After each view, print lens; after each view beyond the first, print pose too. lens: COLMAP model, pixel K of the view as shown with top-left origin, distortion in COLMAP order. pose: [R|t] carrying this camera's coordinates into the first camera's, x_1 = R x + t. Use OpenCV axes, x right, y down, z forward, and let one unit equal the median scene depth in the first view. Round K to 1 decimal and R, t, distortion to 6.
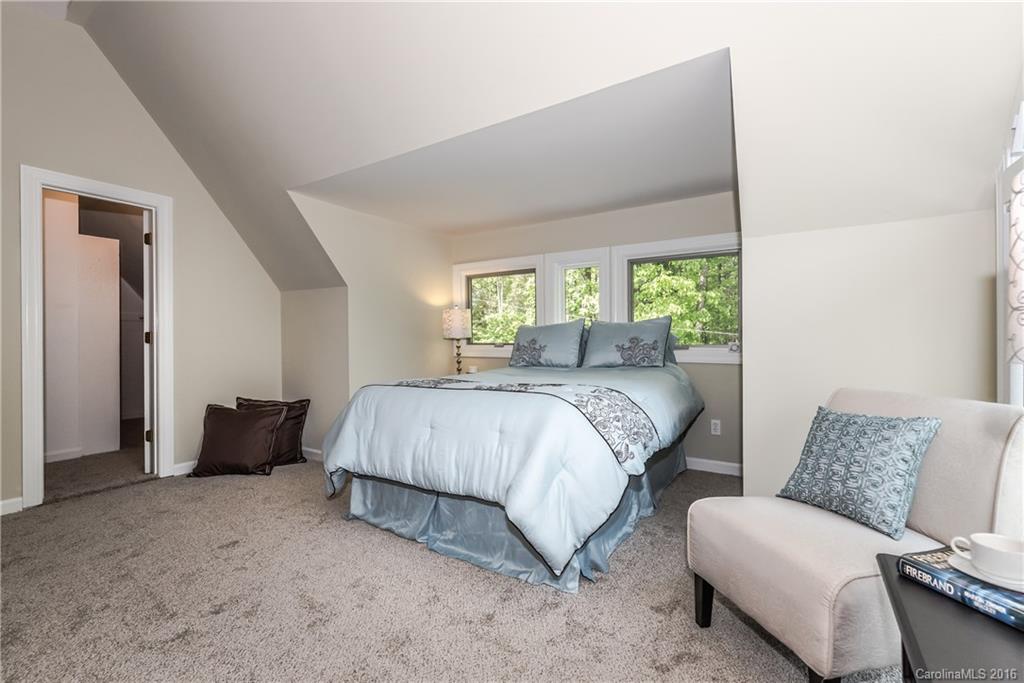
lens RADIAL K [[442.9, 0, 511.1], [0, 442.9, 342.5], [0, 0, 1]] dist [0.004208, -0.001715]
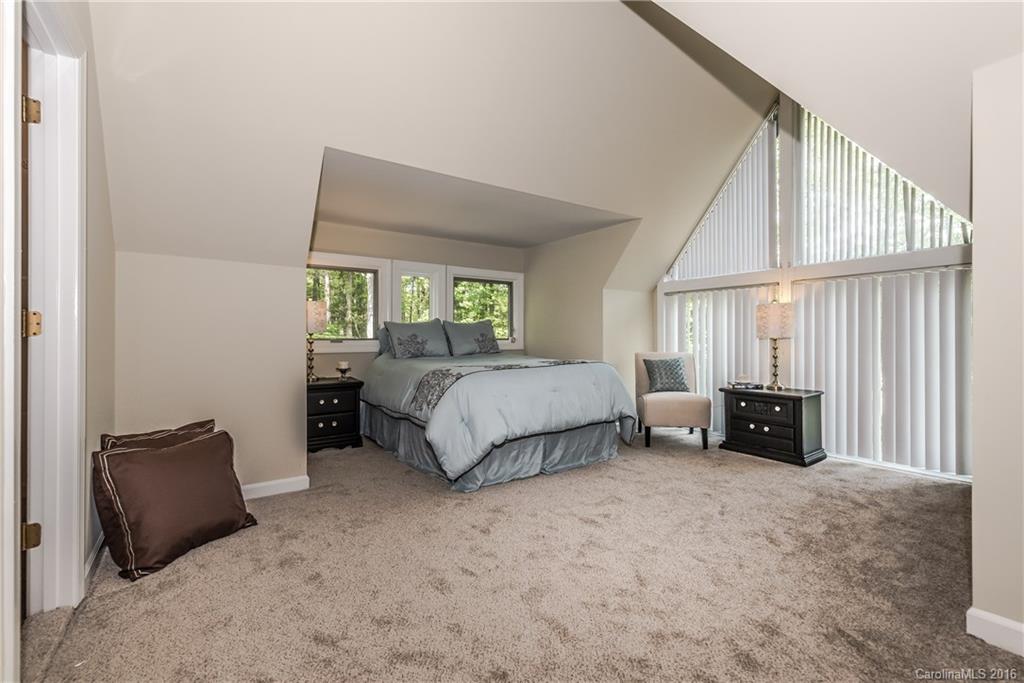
lens RADIAL K [[442.9, 0, 508.1], [0, 442.9, 336.8], [0, 0, 1]] dist [0.004208, -0.001715]
pose [[0.383333, 0.000803, 0.923610, -0.990791], [0.005950, 0.999977, -0.003339, 0.004696], [-0.923591, 0.006776, 0.383319, 0.337614]]
